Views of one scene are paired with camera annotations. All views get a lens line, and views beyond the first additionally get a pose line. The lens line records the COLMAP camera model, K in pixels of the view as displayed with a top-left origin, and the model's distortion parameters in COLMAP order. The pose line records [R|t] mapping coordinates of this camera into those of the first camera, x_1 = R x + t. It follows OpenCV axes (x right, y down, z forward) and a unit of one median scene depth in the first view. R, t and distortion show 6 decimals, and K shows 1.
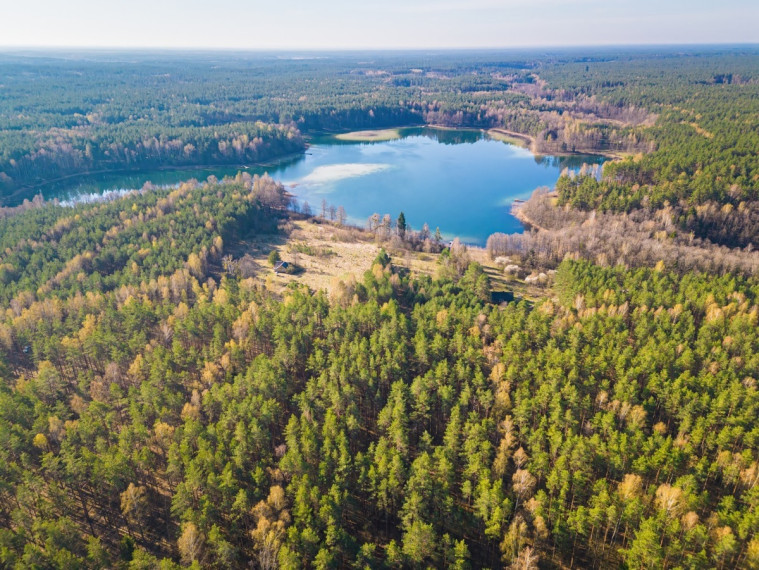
lens RADIAL K [[532.8, 0, 379.1], [0, 532.8, 282.0], [0, 0, 1]] dist [0.082799, -0.050332]
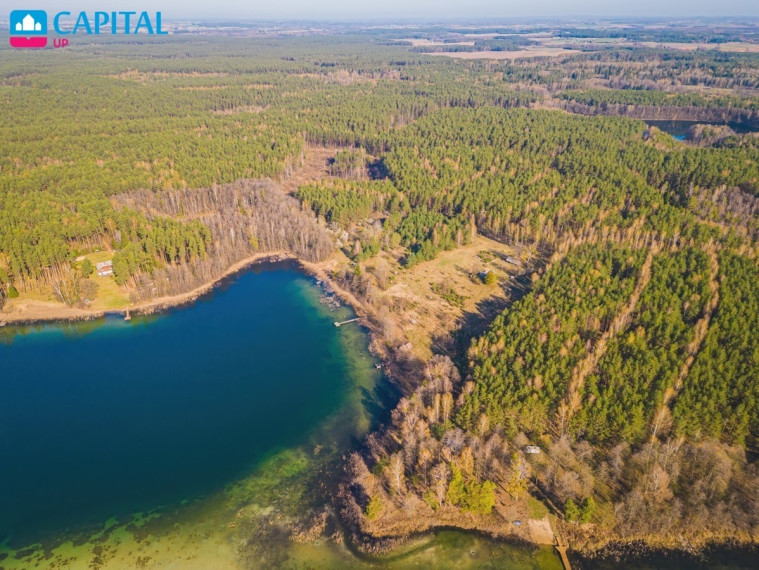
lens RADIAL K [[532.8, 0, 378.9], [0, 532.8, 282.8], [0, 0, 1]] dist [0.082799, -0.050332]
pose [[-0.834883, -0.239973, 0.495362, -0.303526], [0.226305, 0.670725, 0.706339, -0.490061], [-0.501754, 0.701813, -0.505670, 0.900487]]
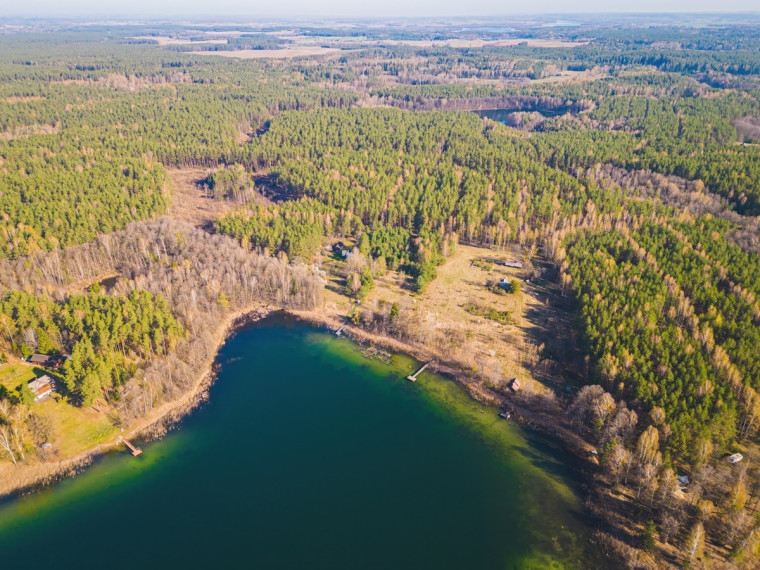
lens RADIAL K [[533.5, 0, 381.2], [0, 533.5, 284.0], [0, 0, 1]] dist [0.082799, -0.050332]
pose [[-0.992523, -0.048981, 0.111798, -0.019755], [0.055025, 0.638037, 0.768037, -0.492602], [-0.108951, 0.768446, -0.630571, 0.906661]]
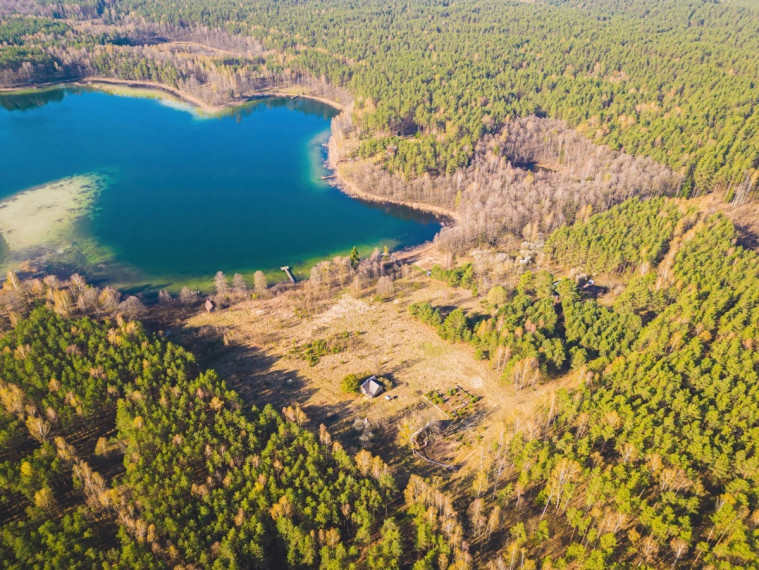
lens RADIAL K [[532.8, 0, 377.3], [0, 532.8, 288.1], [0, 0, 1]] dist [0.082799, -0.050332]
pose [[0.568990, -0.467805, 0.676320, -0.313787], [0.329211, 0.883229, 0.333956, -0.202108], [-0.753572, 0.032634, 0.656555, 0.250709]]
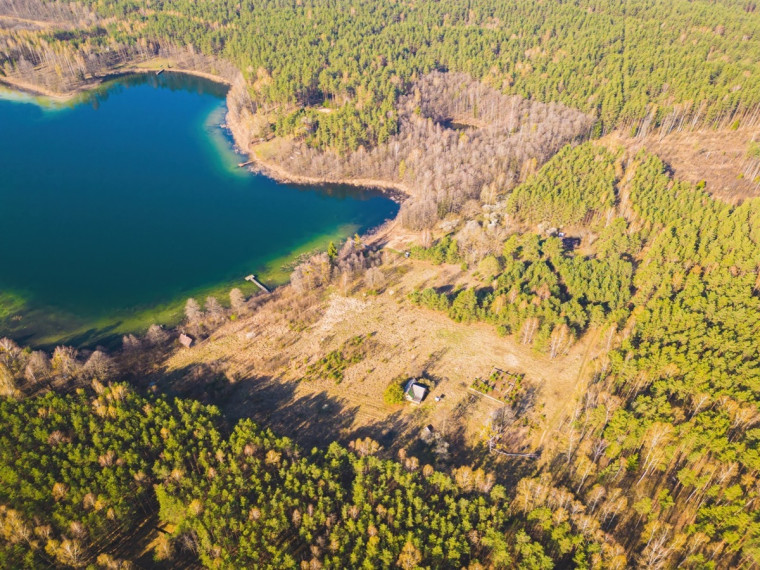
lens RADIAL K [[533.5, 0, 381.8], [0, 533.5, 287.4], [0, 0, 1]] dist [0.082799, -0.050332]
pose [[0.281636, -0.602328, 0.746915, -0.323399], [0.383836, 0.784151, 0.487624, -0.251520], [-0.879404, 0.149360, 0.452041, 0.353232]]
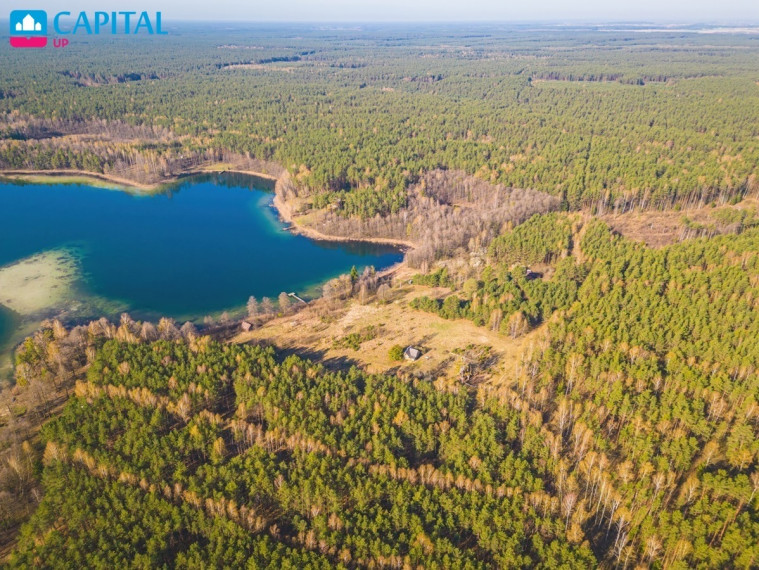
lens RADIAL K [[532.8, 0, 379.6], [0, 532.8, 289.6], [0, 0, 1]] dist [0.082799, -0.050332]
pose [[0.320663, -0.424146, 0.846921, -0.494076], [0.381594, 0.876215, 0.294337, -0.222669], [-0.866927, 0.228797, 0.442821, 0.298826]]
